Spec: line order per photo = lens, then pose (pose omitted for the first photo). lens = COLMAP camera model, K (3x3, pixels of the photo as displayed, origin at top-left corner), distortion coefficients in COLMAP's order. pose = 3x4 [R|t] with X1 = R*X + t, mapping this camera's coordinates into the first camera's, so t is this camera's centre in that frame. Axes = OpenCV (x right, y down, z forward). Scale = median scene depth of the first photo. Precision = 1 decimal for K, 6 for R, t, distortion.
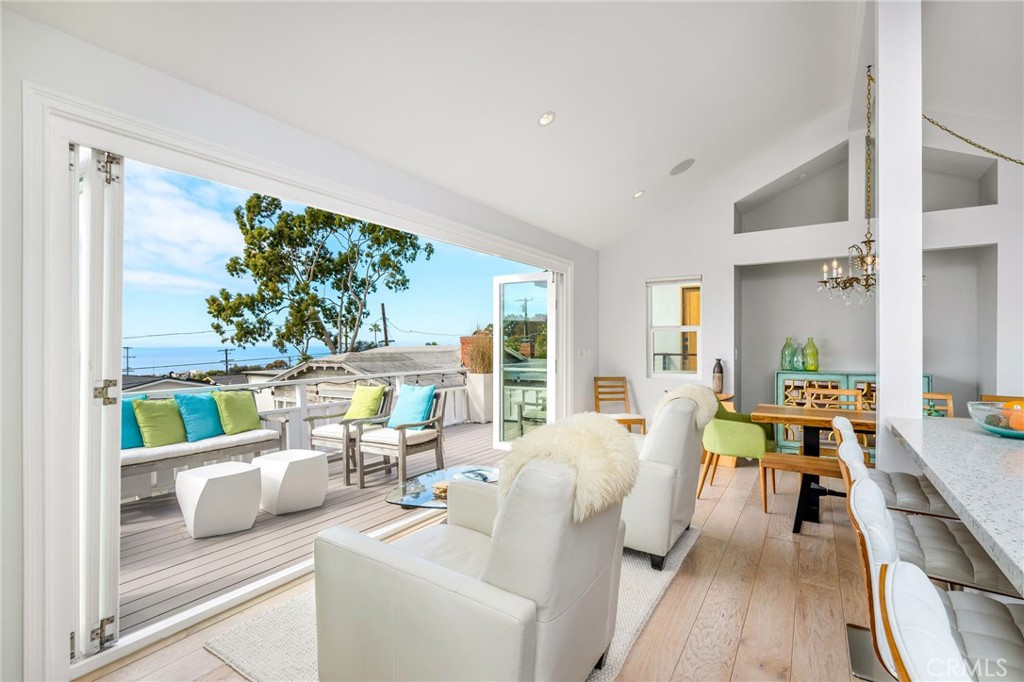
lens RADIAL K [[464.7, 0, 515.1], [0, 464.7, 355.3], [0, 0, 1]] dist [-0.001632, -0.000288]
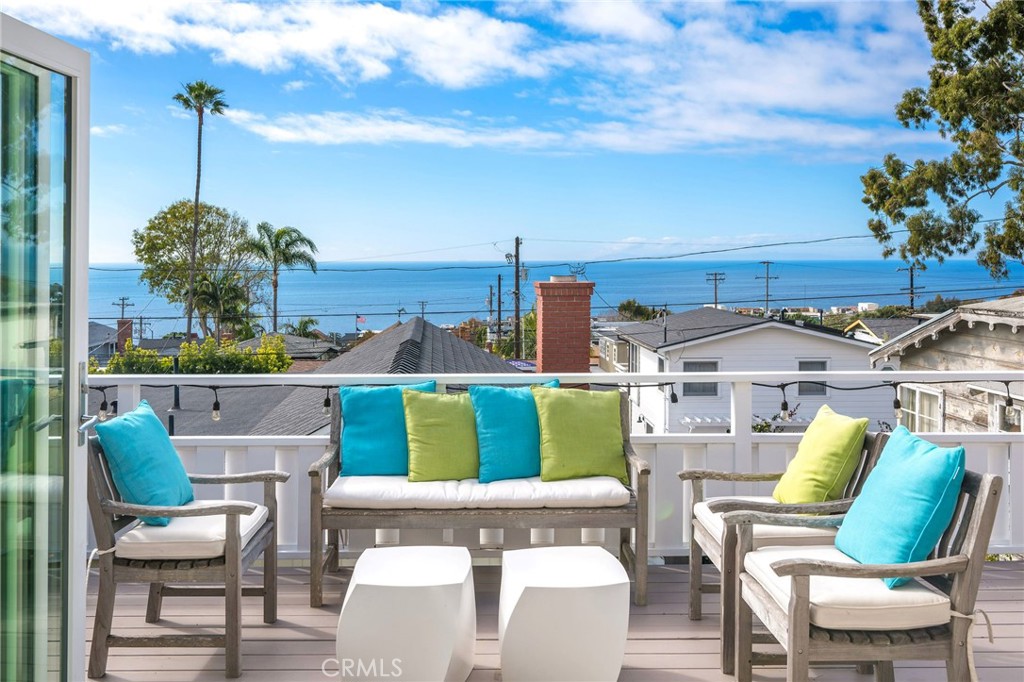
lens RADIAL K [[939.6, 0, 516.7], [0, 939.6, 283.9], [0, 0, 1]] dist [0.003665, 0.012435]
pose [[0.562198, 0.027210, -0.826555, 0.020624], [-0.022047, 0.999596, 0.017911, -0.005975], [0.826709, 0.008153, 0.562571, 0.049717]]
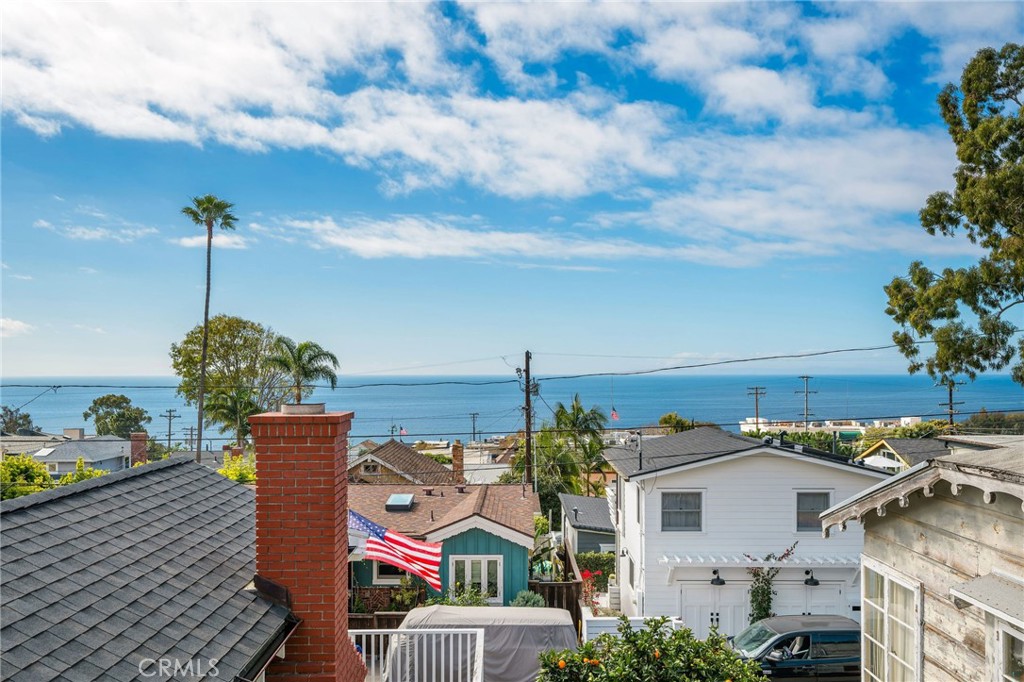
lens RADIAL K [[866.0, 0, 526.0], [0, 866.0, 366.3], [0, 0, 1]] dist [-0.008556, -0.009782]
pose [[0.504396, 0.000234, -0.863472, -0.045384], [-0.025034, 0.999584, -0.014352, -0.009822], [0.863109, 0.028855, 0.504192, 0.185299]]
